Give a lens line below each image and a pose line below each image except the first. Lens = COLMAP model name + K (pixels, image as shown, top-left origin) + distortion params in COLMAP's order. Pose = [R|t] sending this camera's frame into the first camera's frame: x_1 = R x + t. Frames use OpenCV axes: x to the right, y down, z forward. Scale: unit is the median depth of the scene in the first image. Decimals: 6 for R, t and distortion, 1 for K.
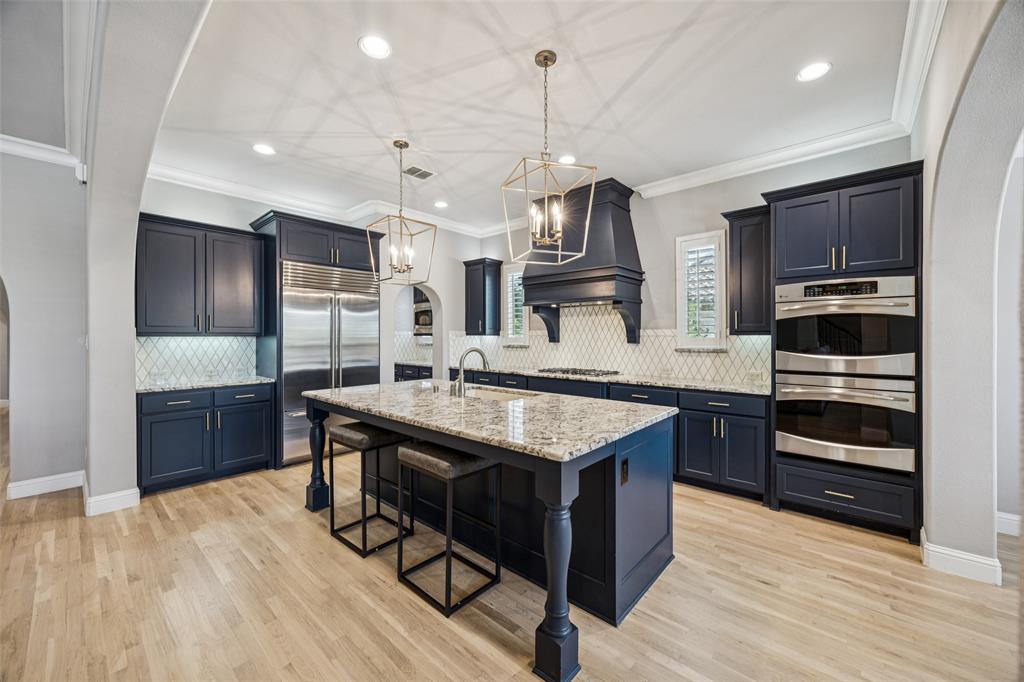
lens RADIAL K [[393.4, 0, 507.0], [0, 393.4, 337.3], [0, 0, 1]] dist [-0.001375, -0.000183]
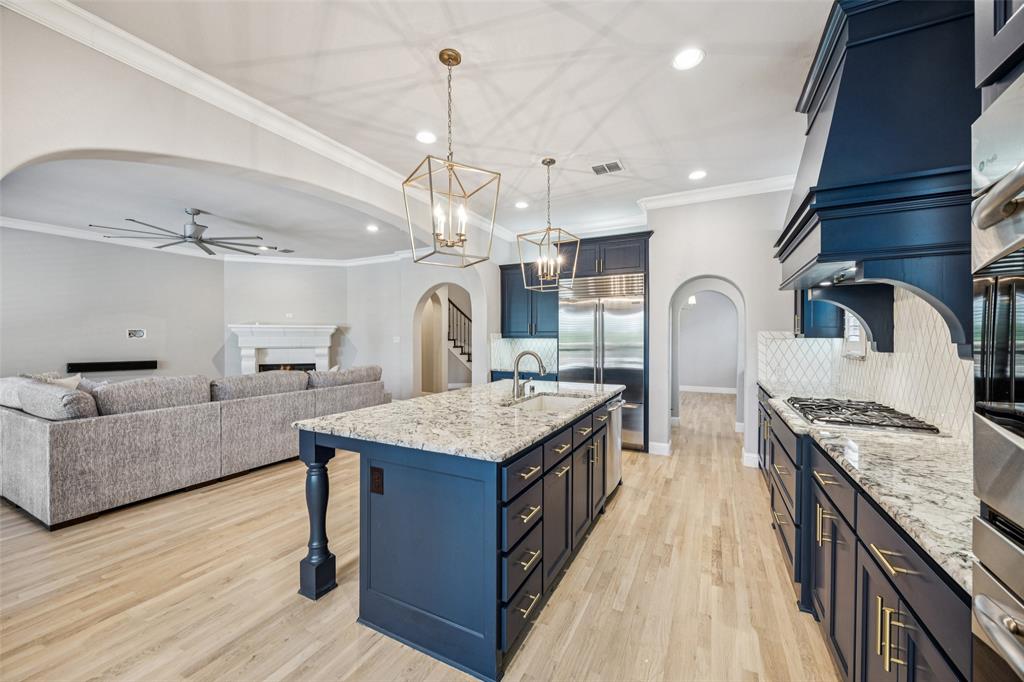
lens RADIAL K [[392.8, 0, 508.6], [0, 392.8, 340.0], [0, 0, 1]] dist [-0.002277, -0.000254]
pose [[0.250758, 0.006297, -0.968029, 0.634553], [-0.001908, 0.999980, 0.006011, -0.004836], [0.968048, 0.000339, 0.250765, 0.522554]]
